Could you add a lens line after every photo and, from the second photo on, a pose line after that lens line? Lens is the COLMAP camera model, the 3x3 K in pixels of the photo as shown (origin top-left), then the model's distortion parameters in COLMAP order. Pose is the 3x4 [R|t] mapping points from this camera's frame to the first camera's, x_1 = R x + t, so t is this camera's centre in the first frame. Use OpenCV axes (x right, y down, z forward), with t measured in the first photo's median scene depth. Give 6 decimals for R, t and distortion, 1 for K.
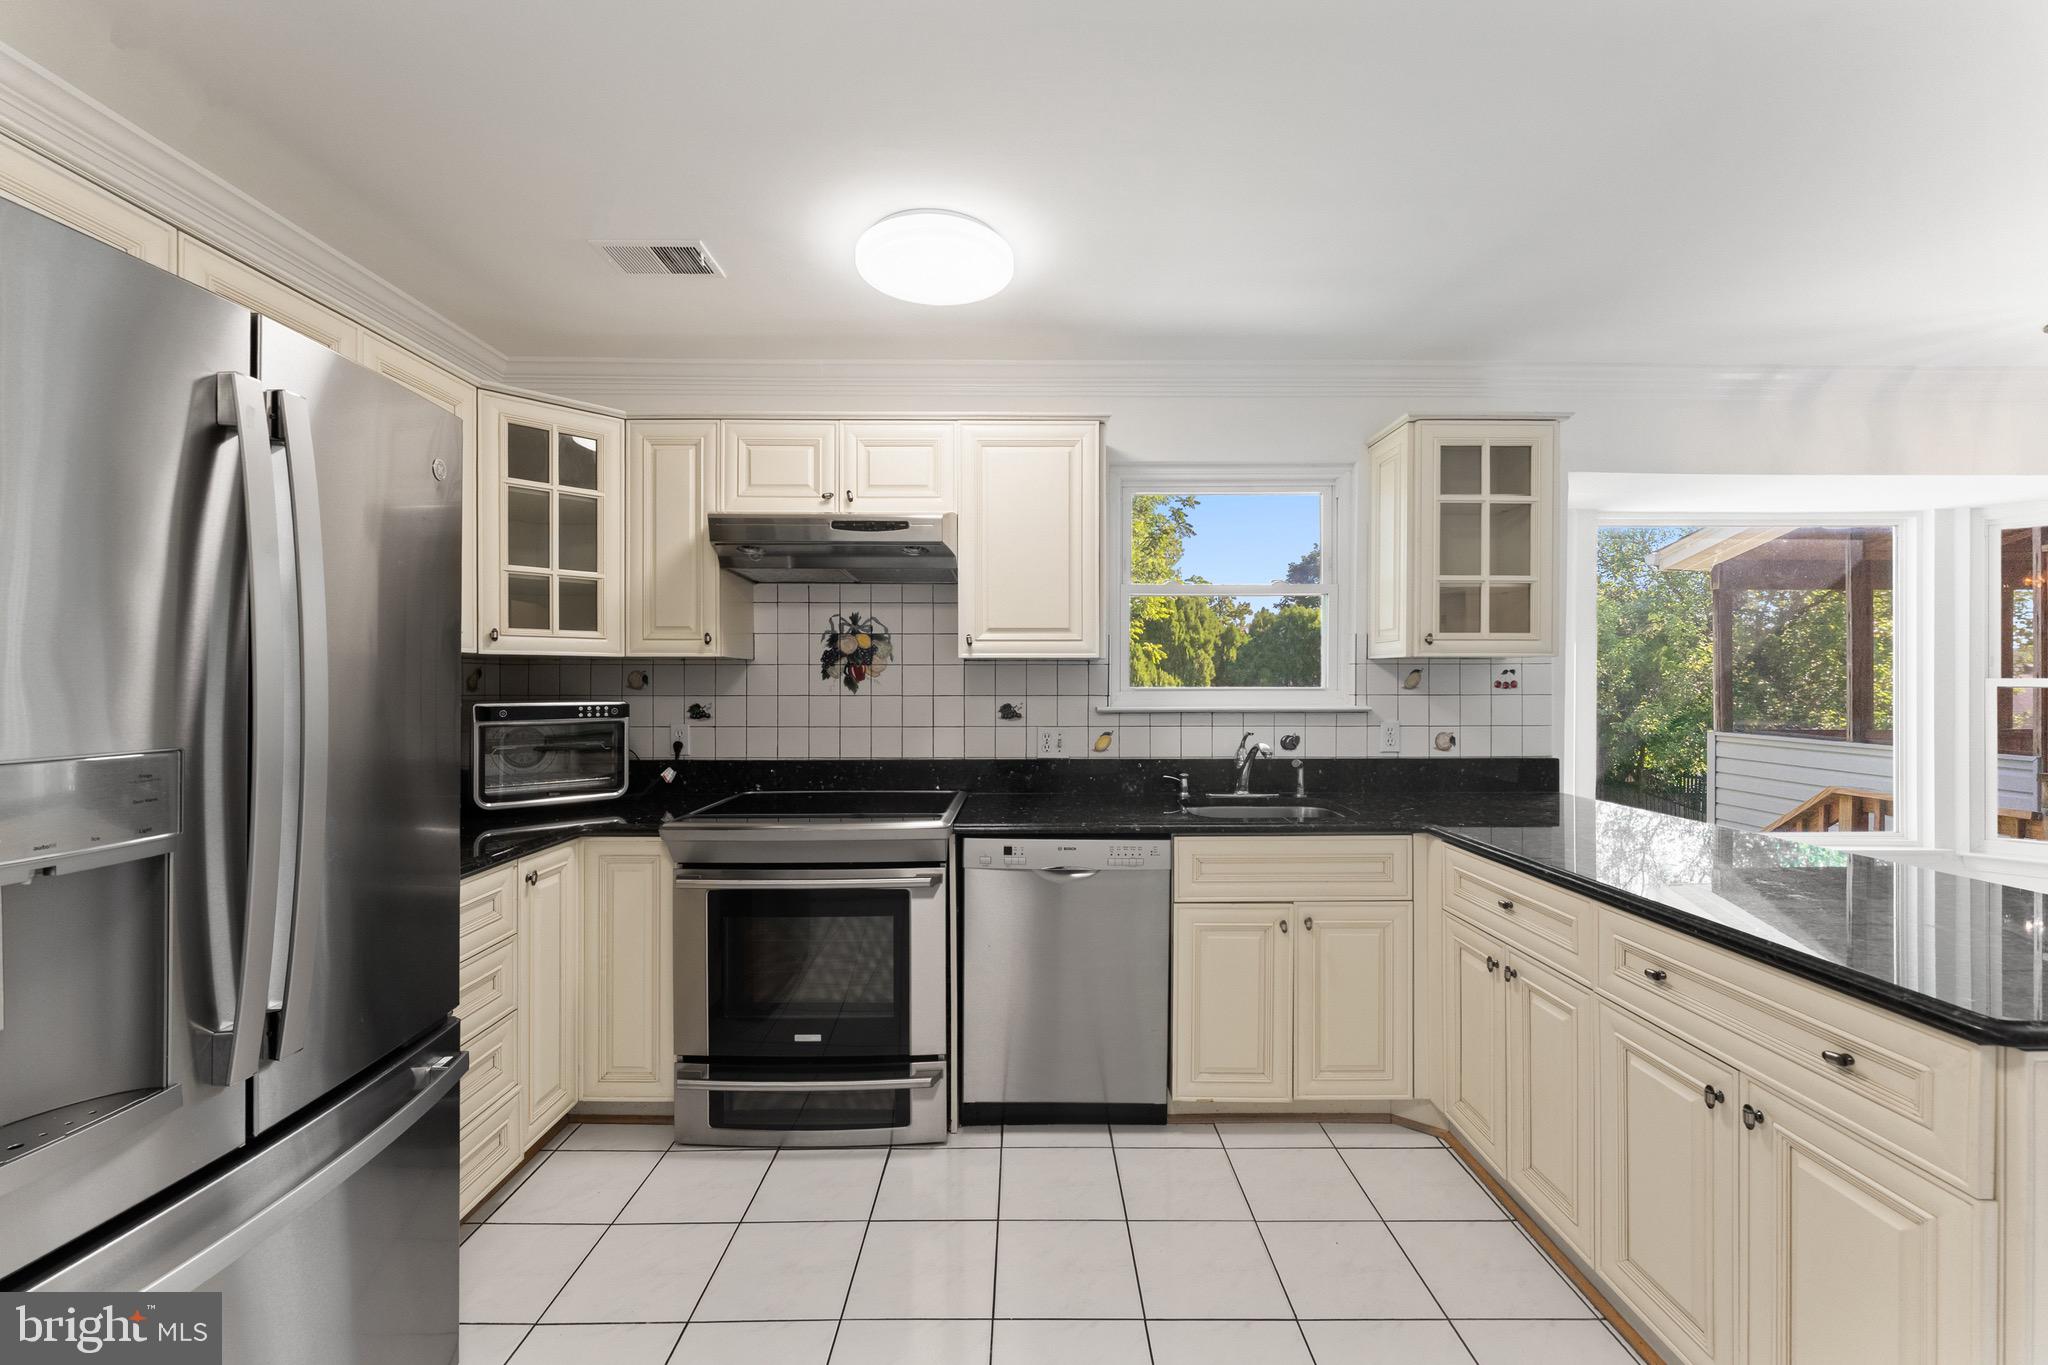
lens RADIAL K [[827.0, 0, 1031.8], [0, 827.0, 681.2], [0, 0, 1]] dist [0.001072, -0.000045]
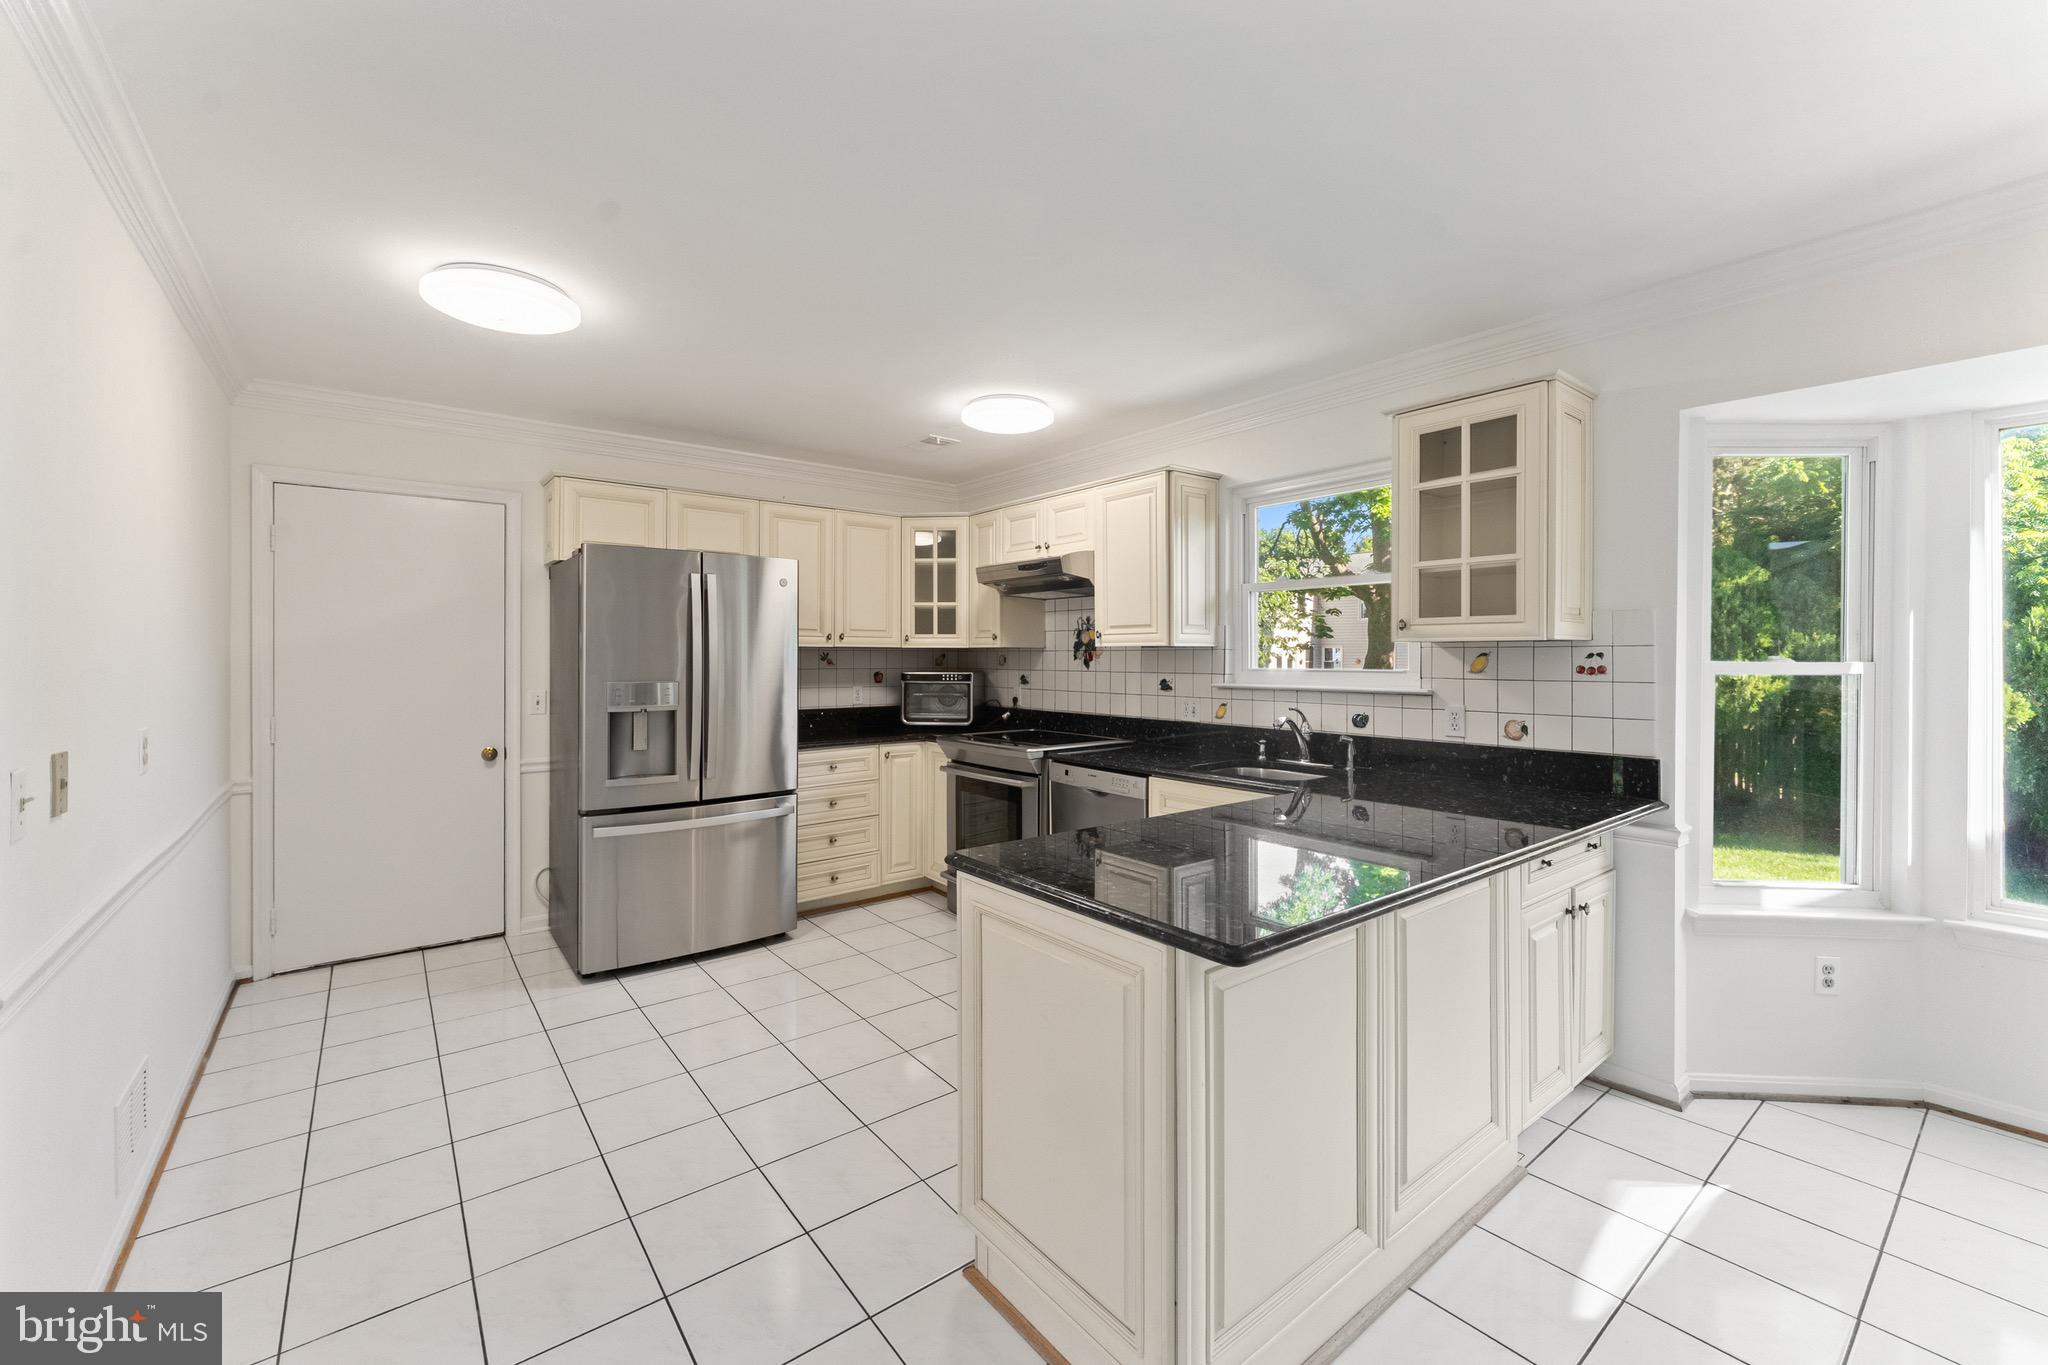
lens RADIAL K [[827.3, 0, 1028.3], [0, 827.3, 659.7], [0, 0, 1]] dist [0.000807, -0.000260]
pose [[0.617361, 0.004214, -0.786669, 0.898820], [-0.001033, 0.999989, 0.004546, -0.010304], [0.786679, -0.001994, 0.617359, -0.009828]]
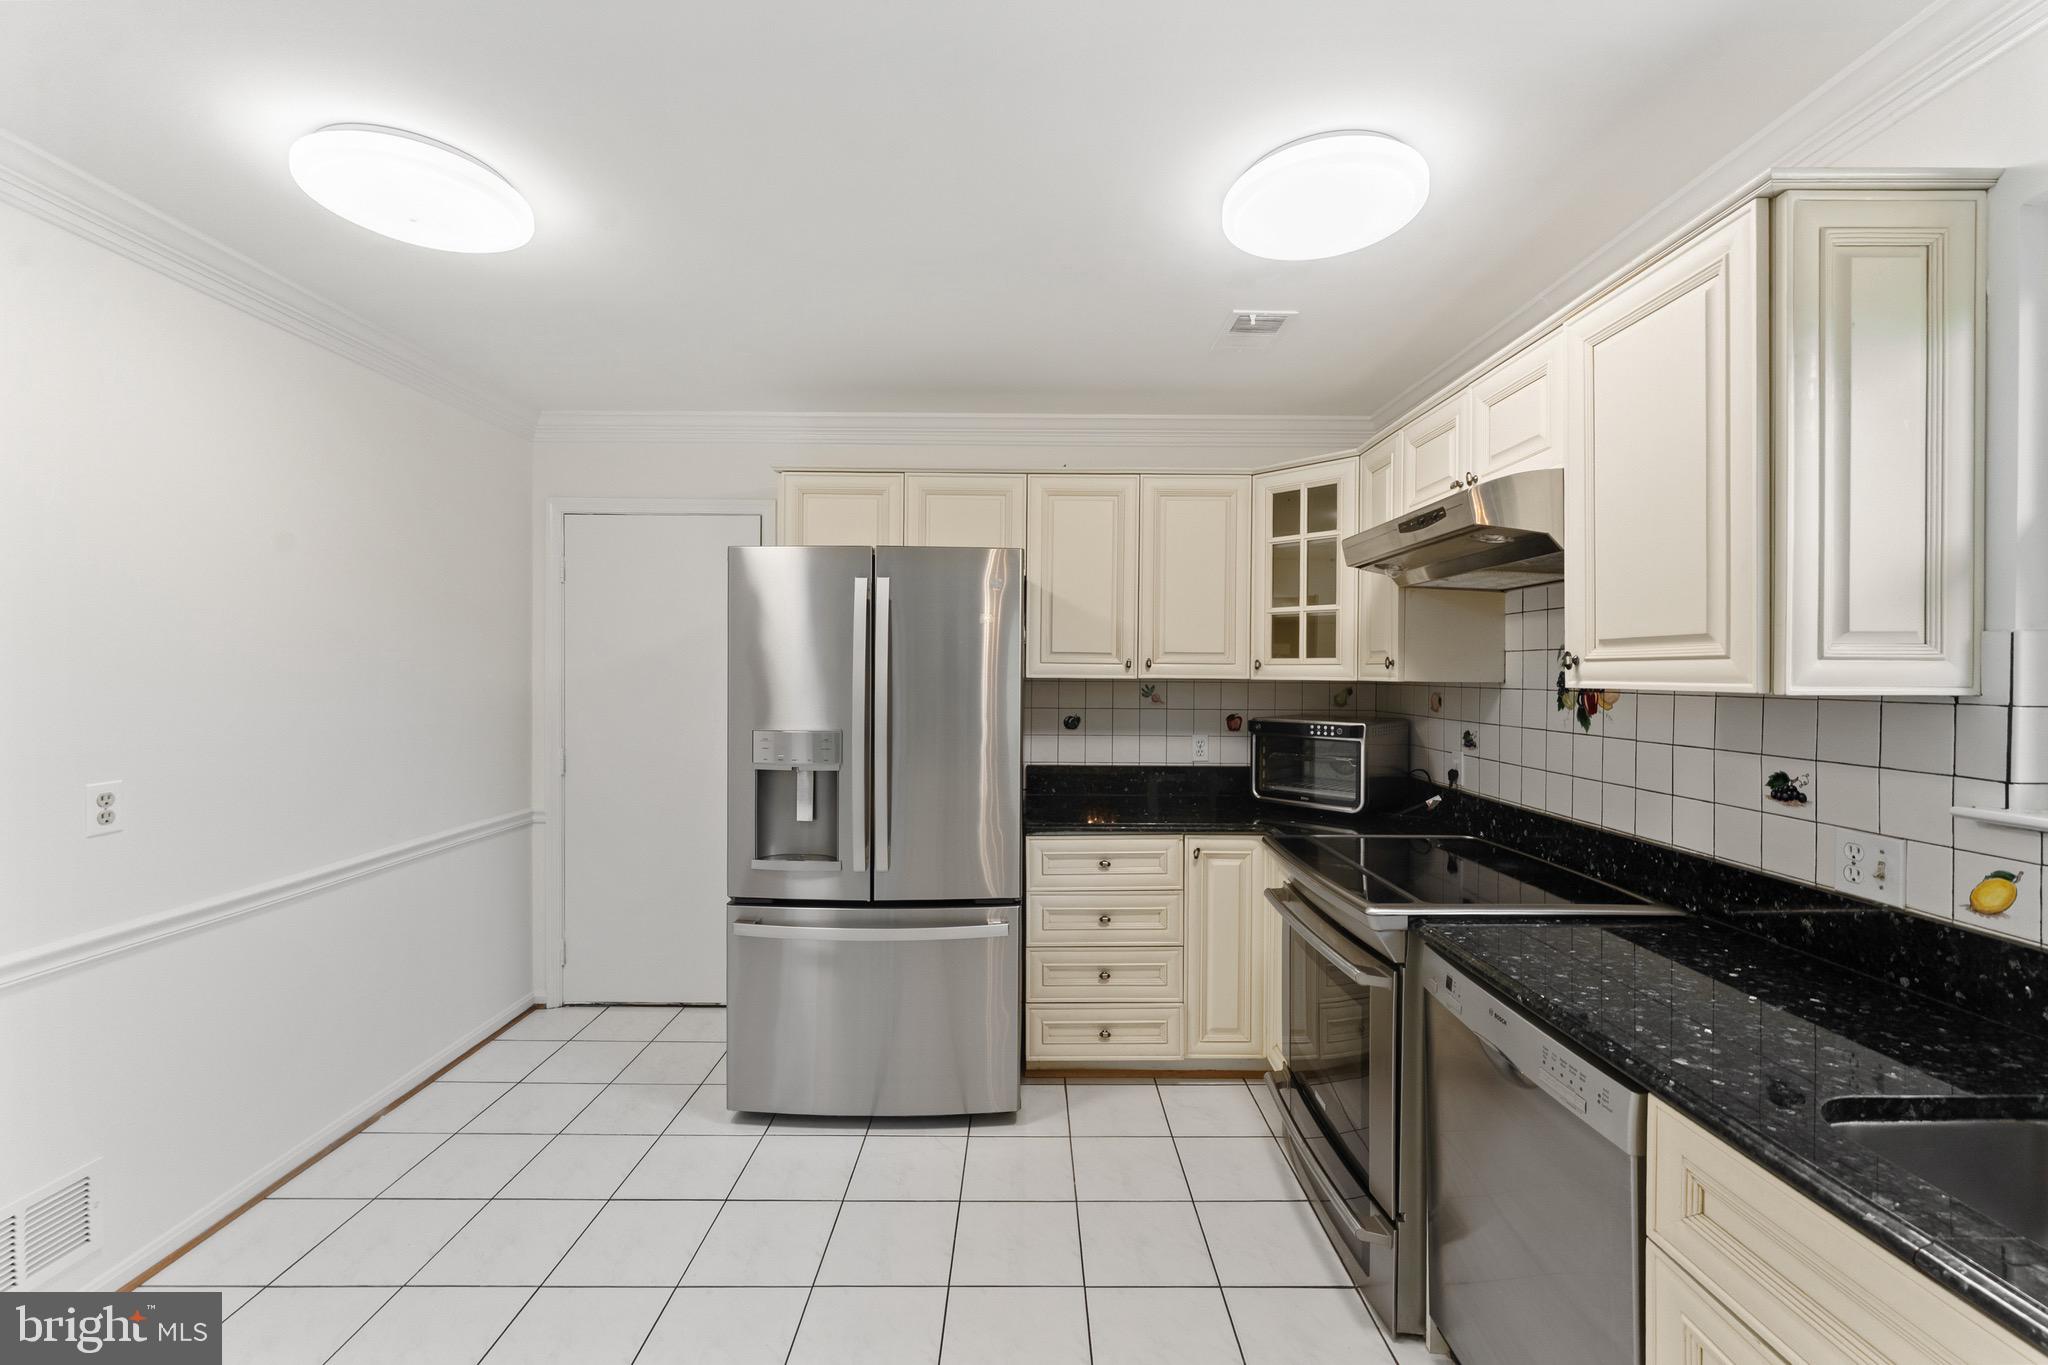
lens RADIAL K [[822.9, 0, 1029.6], [0, 822.9, 675.9], [0, 0, 1]] dist [-0.000971, -0.000243]
pose [[0.001933, 0.005190, -0.999985, 0.496982], [-0.005560, 0.999971, 0.005179, -0.034659], [0.999983, 0.005550, 0.001962, 0.517656]]
